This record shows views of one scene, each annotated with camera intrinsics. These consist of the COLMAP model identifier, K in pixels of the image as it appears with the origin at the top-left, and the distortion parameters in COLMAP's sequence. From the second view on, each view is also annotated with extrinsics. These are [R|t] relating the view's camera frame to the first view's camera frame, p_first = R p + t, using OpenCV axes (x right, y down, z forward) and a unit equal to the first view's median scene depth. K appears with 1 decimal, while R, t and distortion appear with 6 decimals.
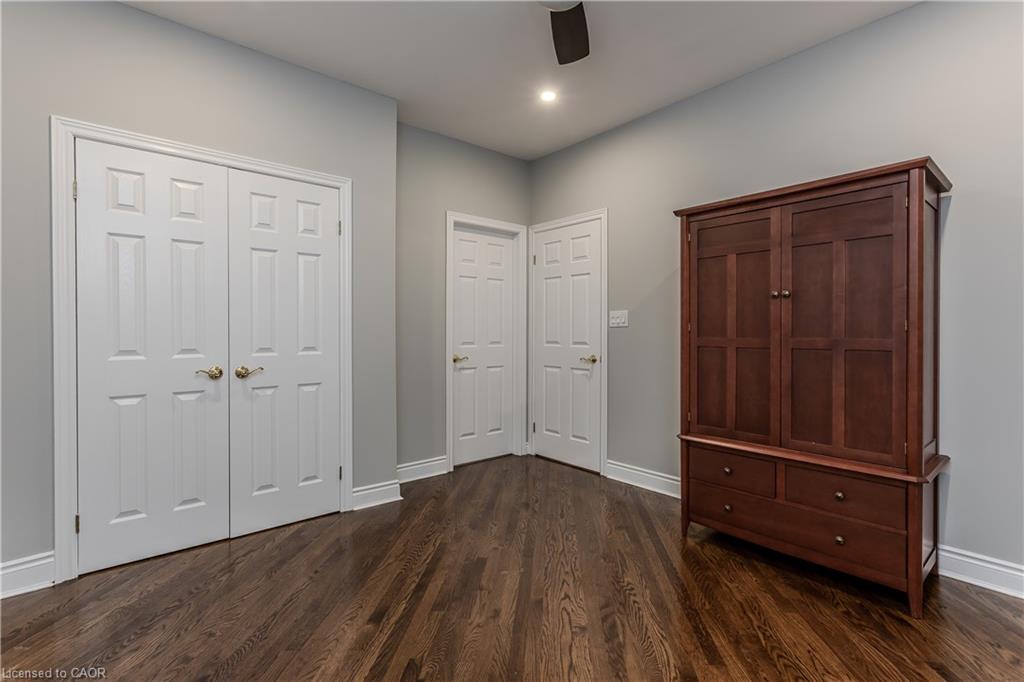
lens RADIAL K [[460.3, 0, 503.3], [0, 460.3, 327.8], [0, 0, 1]] dist [-0.001561, -0.000066]
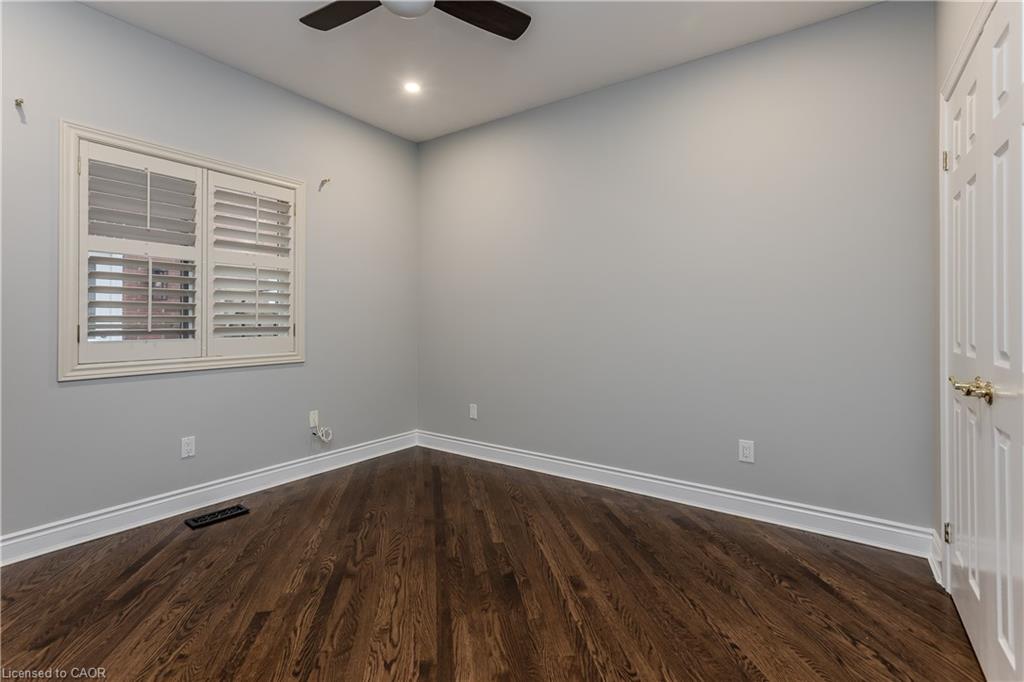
lens RADIAL K [[460.3, 0, 503.3], [0, 460.3, 327.8], [0, 0, 1]] dist [-0.001561, -0.000066]
pose [[-0.967345, 0.002924, -0.253448, 0.156786], [0.001926, 0.999989, 0.004187, 0.026520], [0.253458, 0.003562, -0.967340, 1.919299]]
